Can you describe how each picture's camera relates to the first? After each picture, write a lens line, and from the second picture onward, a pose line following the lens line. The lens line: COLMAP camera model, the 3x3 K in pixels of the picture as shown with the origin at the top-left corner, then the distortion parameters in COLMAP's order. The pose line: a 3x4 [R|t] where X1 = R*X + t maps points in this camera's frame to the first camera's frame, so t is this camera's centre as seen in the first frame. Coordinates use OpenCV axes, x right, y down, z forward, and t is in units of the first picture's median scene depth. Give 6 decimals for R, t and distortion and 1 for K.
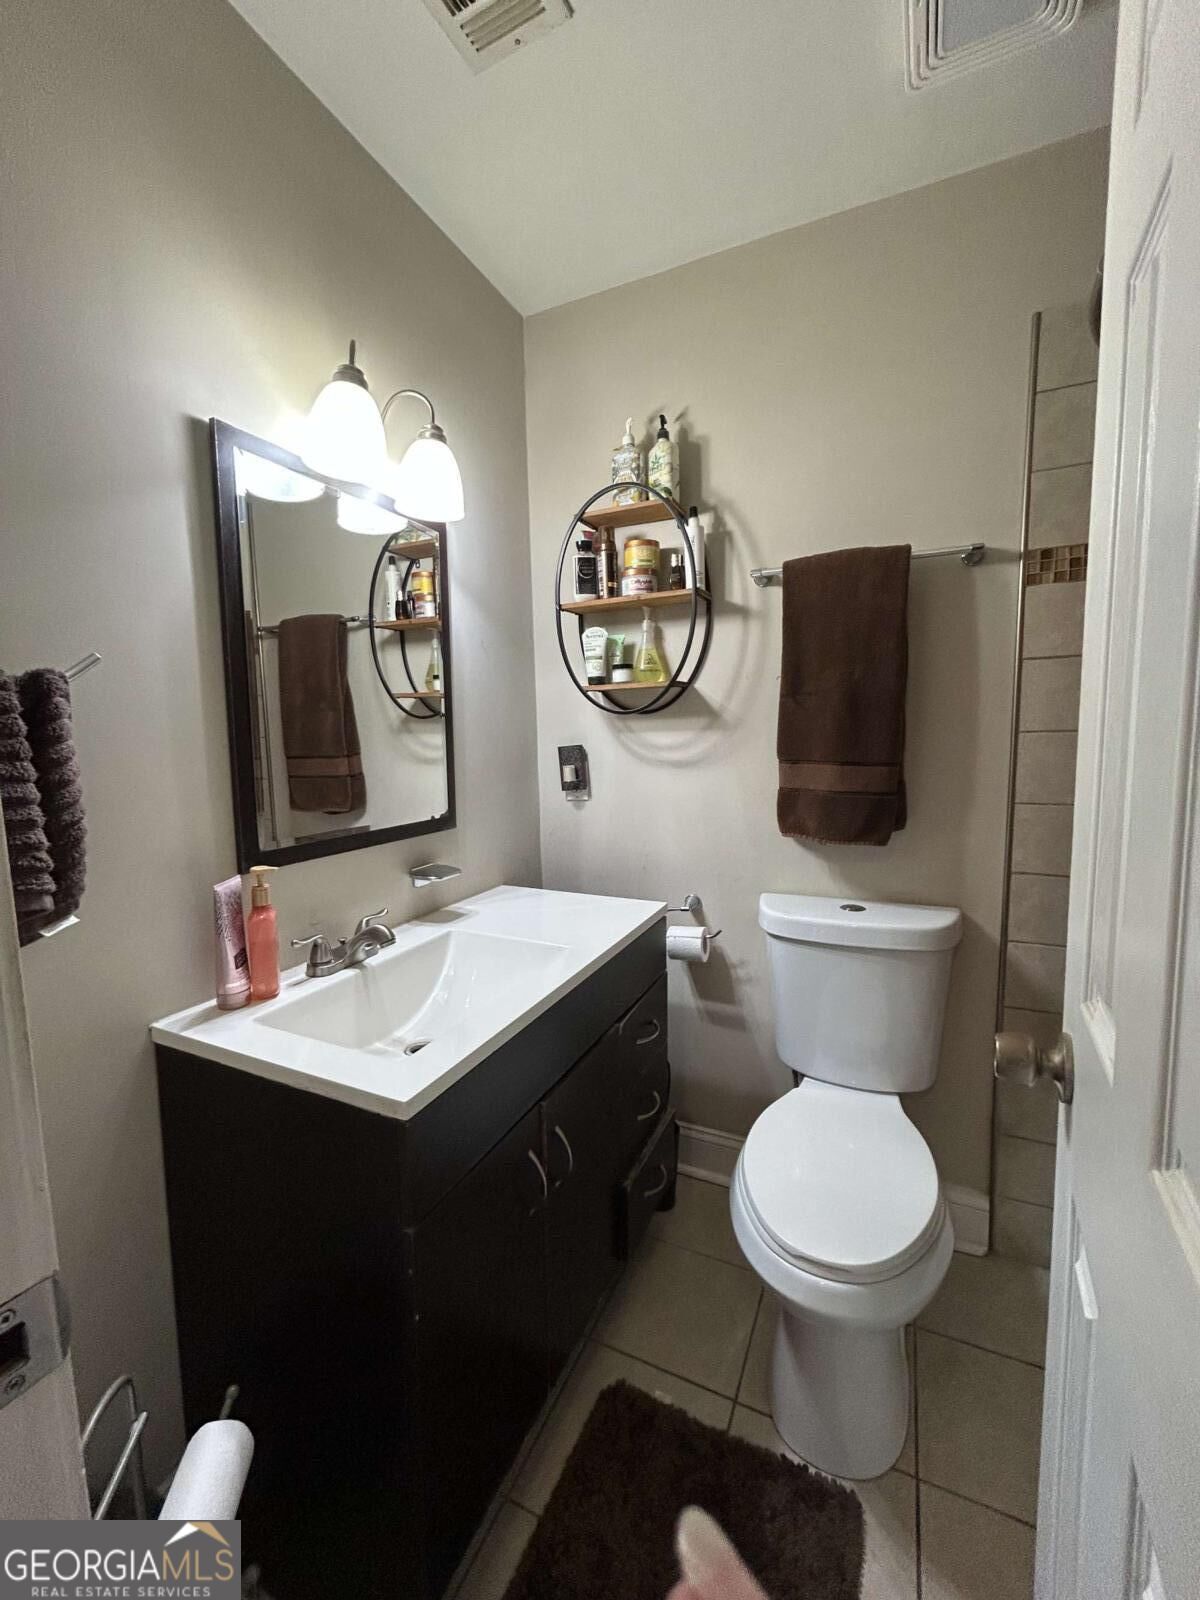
lens RADIAL K [[647.4, 0, 600.9], [0, 647.4, 797.3], [0, 0, 1]] dist [-0.002446, -0.000041]
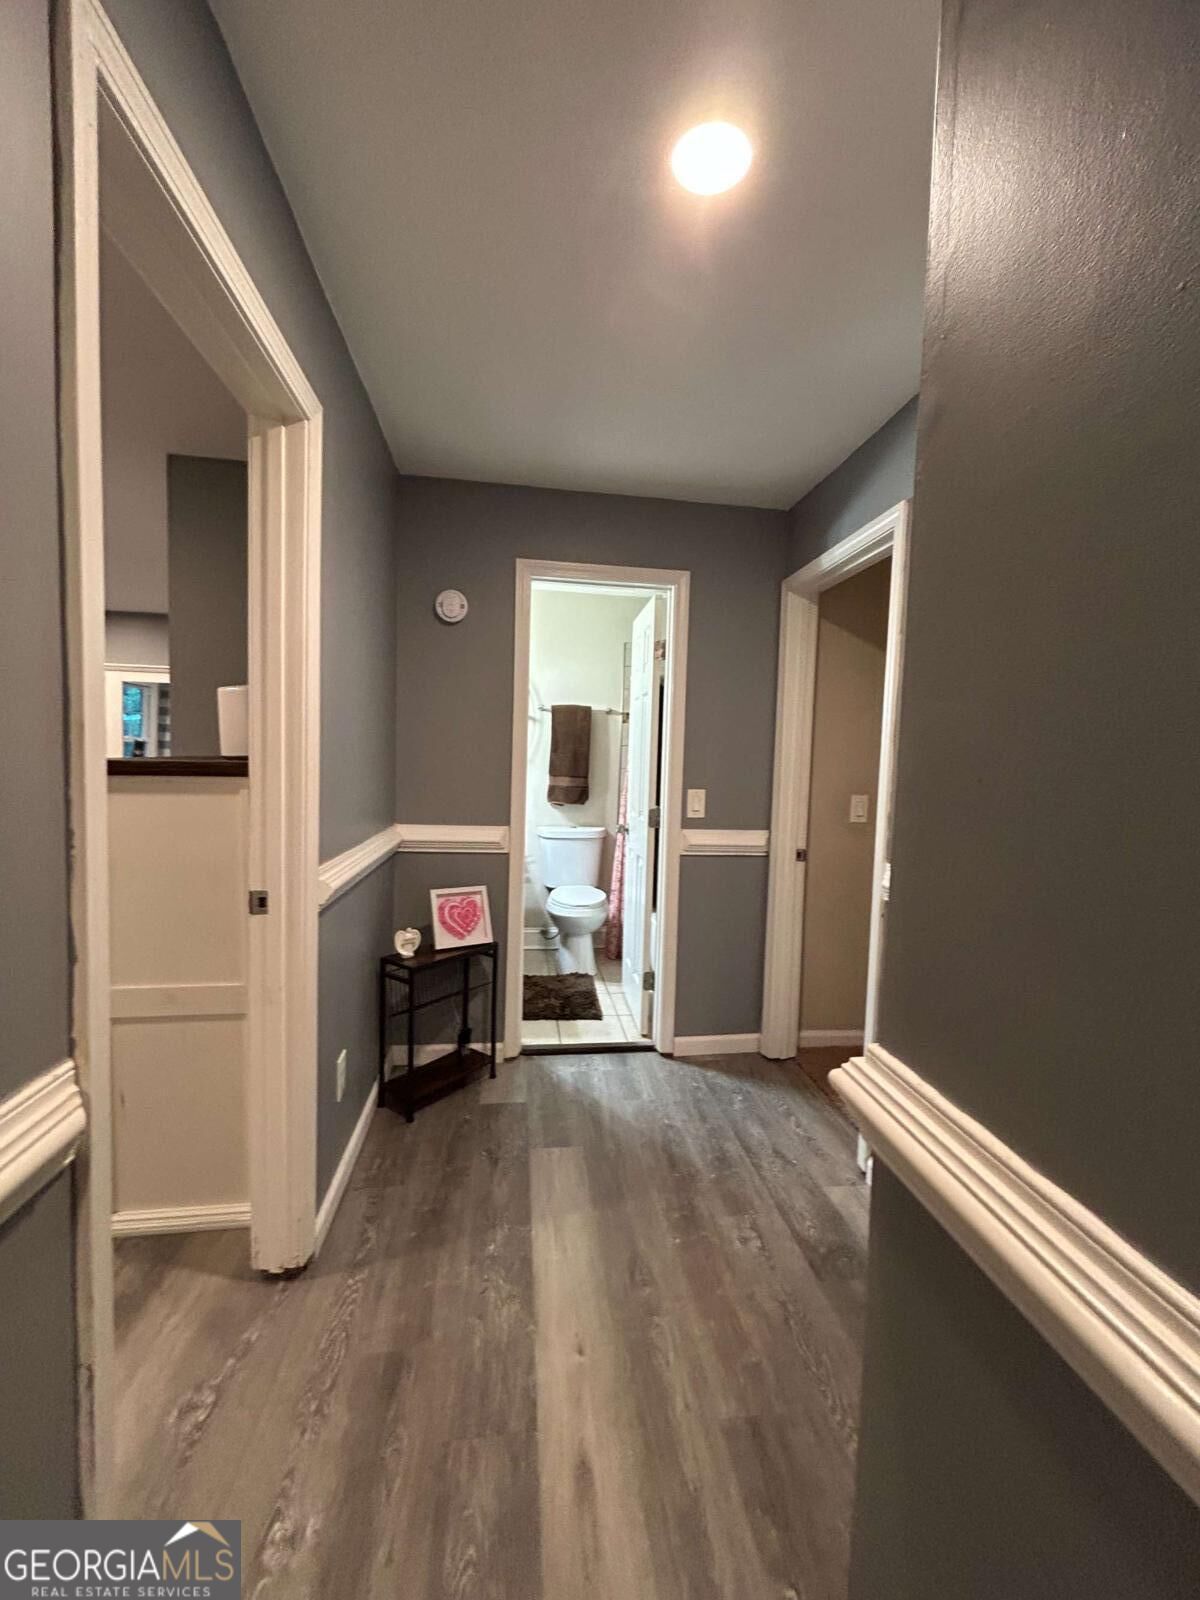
lens RADIAL K [[647.4, 0, 602.1], [0, 647.4, 799.6], [0, 0, 1]] dist [-0.002446, -0.000041]
pose [[0.834705, 0.012100, 0.550564, -1.096997], [0.006514, 0.999472, -0.031842, 0.141461], [-0.550659, 0.030165, 0.834185, -1.484433]]
